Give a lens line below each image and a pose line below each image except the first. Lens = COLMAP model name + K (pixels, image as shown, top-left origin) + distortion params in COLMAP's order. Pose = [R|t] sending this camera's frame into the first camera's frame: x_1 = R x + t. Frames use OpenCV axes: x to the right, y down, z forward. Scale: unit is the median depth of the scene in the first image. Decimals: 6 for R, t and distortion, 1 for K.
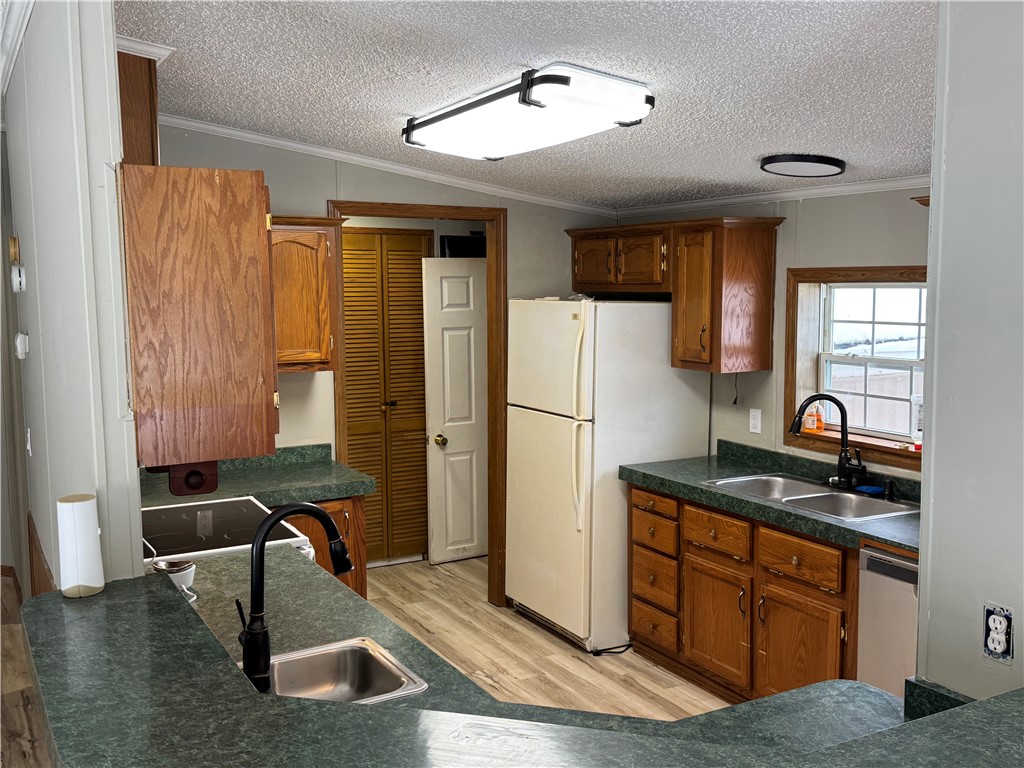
lens RADIAL K [[997.9, 0, 512.0], [0, 997.9, 384.0], [0, 0, 1]] dist [0.167626, -0.327331]
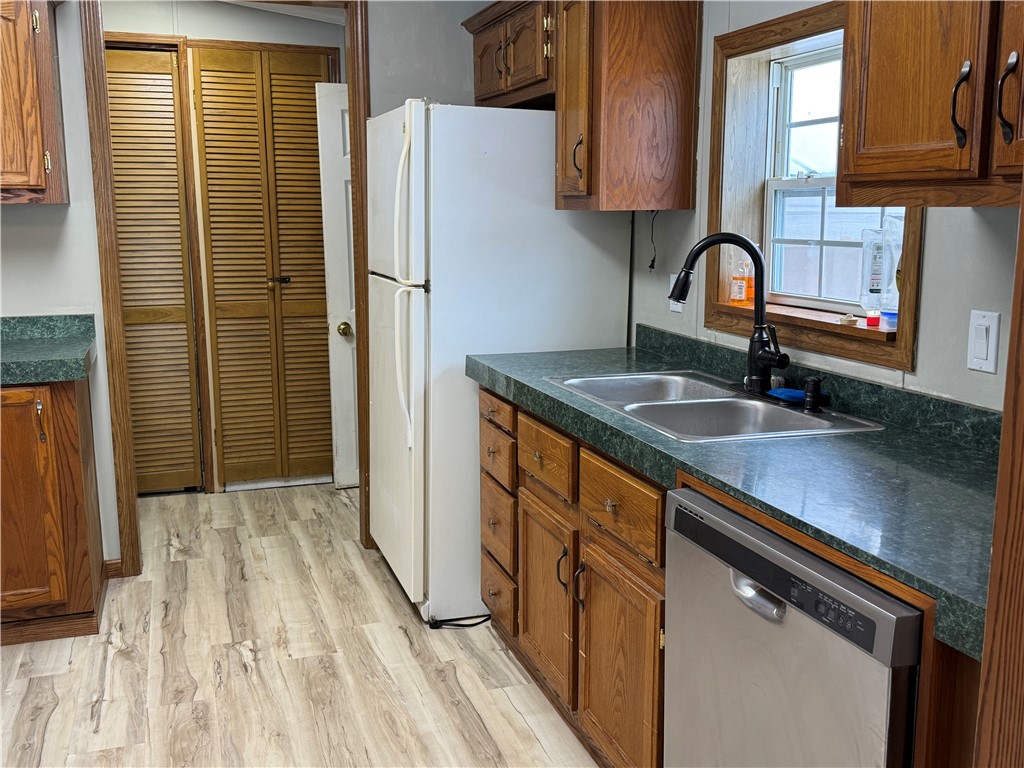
lens RADIAL K [[1016.7, 0, 512.0], [0, 1016.7, 384.0], [0, 0, 1]] dist [0.162787, -0.352673]
pose [[0.985743, 0.035654, -0.164439, 0.259186], [-0.023770, 0.996999, 0.073677, 0.051535], [0.166573, -0.068718, 0.983632, 0.345025]]
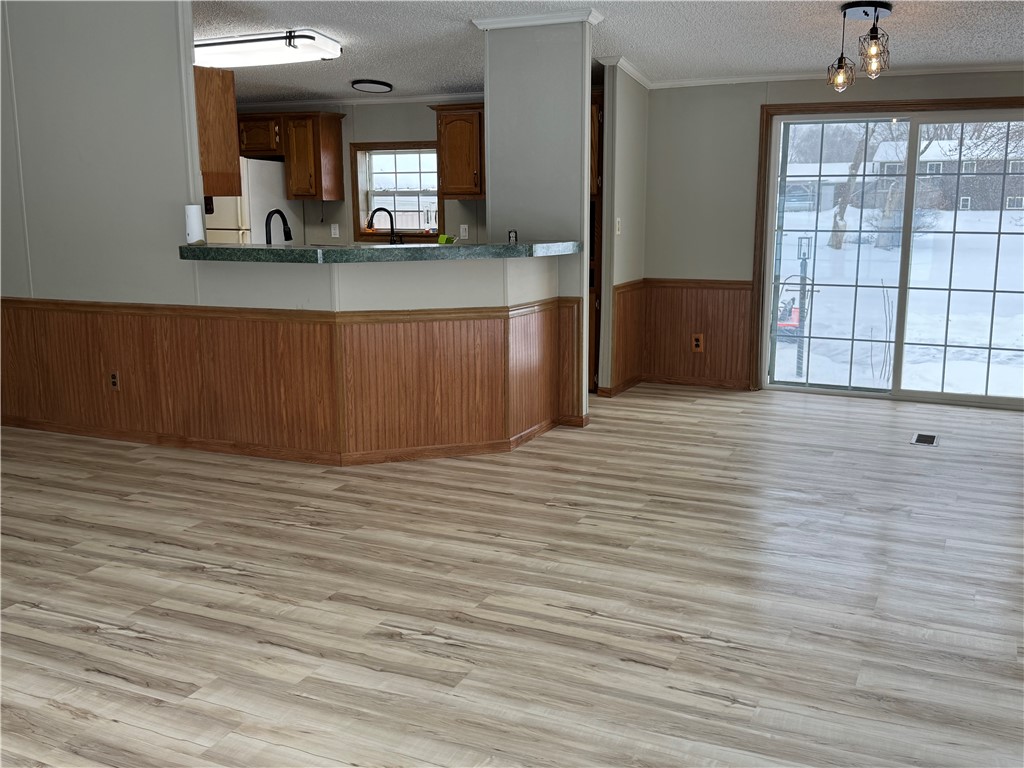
lens RADIAL K [[997.9, 0, 512.0], [0, 997.9, 384.0], [0, 0, 1]] dist [0.167626, -0.327331]
pose [[0.807697, -0.098711, 0.581276, -0.597782], [0.056924, 0.994335, 0.089759, 0.172834], [-0.586843, -0.039410, 0.808741, -0.674722]]
